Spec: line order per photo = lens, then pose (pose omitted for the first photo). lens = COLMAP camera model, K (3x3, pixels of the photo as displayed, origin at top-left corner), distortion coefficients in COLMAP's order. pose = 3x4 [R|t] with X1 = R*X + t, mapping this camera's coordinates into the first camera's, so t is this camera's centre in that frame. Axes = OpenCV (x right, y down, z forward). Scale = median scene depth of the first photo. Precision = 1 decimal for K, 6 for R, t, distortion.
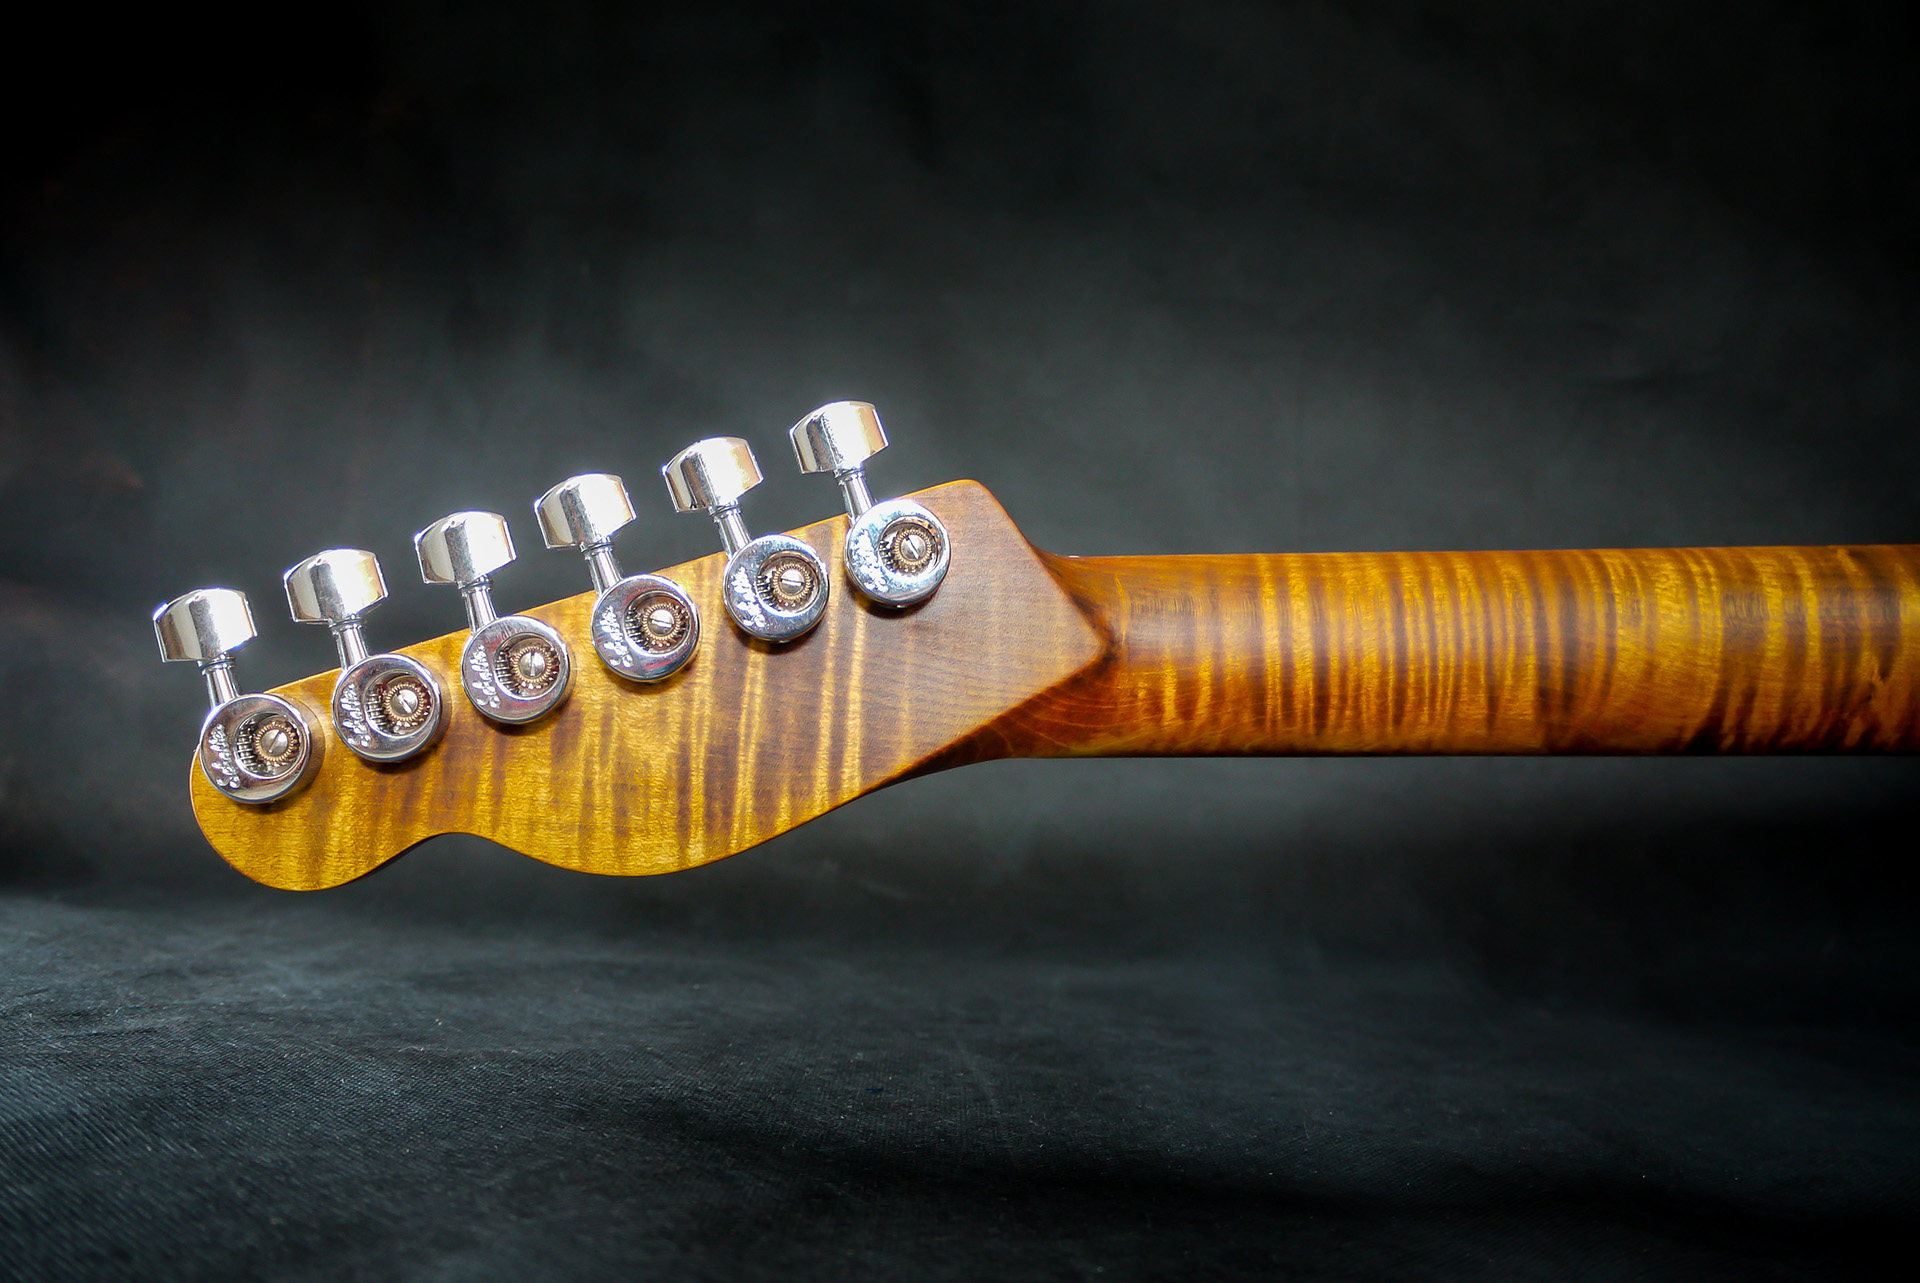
lens RADIAL K [[1511.9, 0, 960.0], [0, 1511.9, 641.5], [0, 0, 1]] dist [-0.010444, -0.010997]
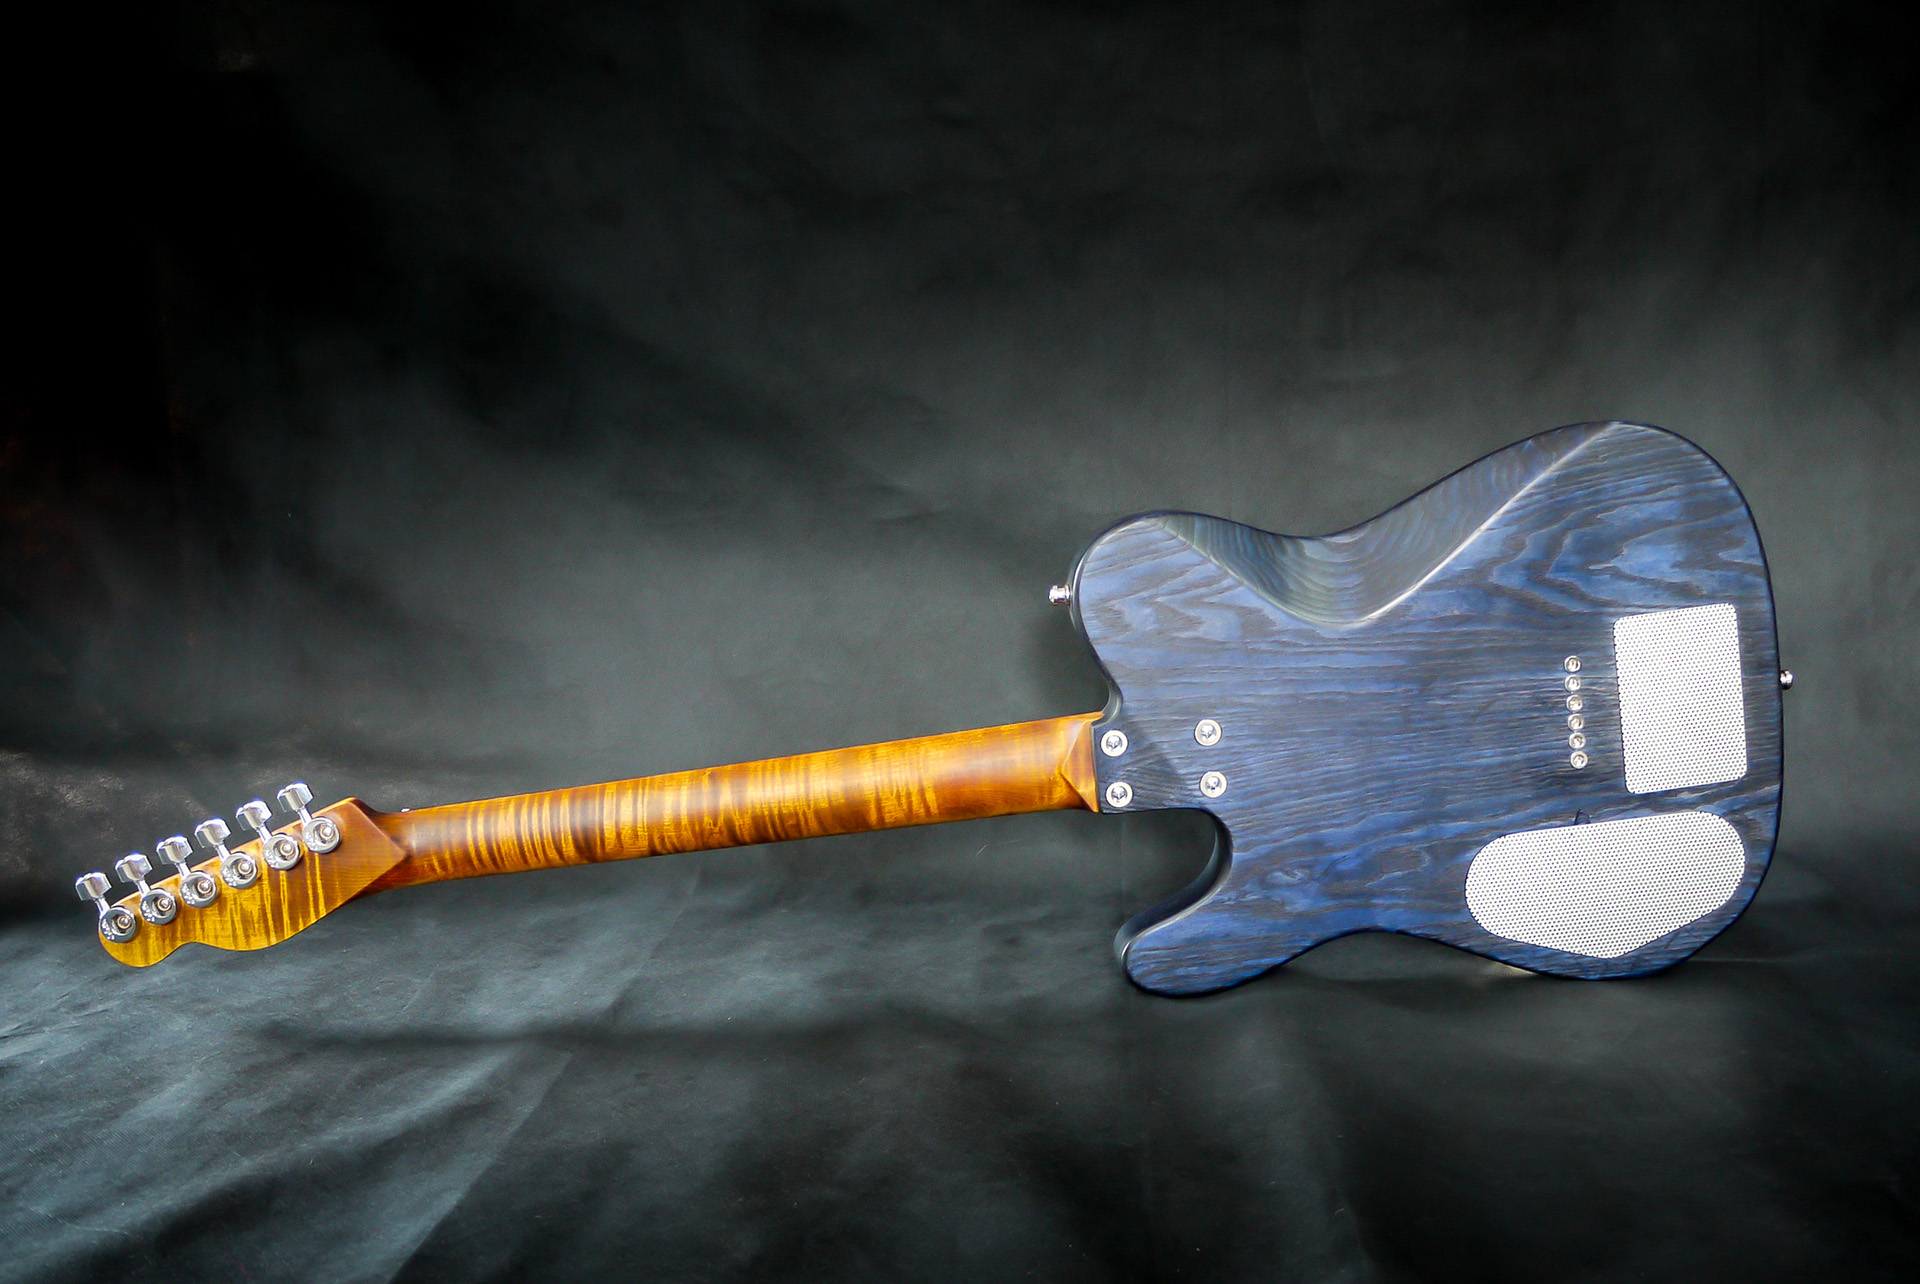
lens RADIAL K [[1670.5, 0, 960.0], [0, 1670.5, 642.0], [0, 0, 1]] dist [-0.022710, -0.006894]
pose [[0.993712, -0.103995, -0.041489, 1.325572], [0.109800, 0.977644, 0.179323, -0.846029], [0.021913, -0.182751, 0.982915, -1.999237]]
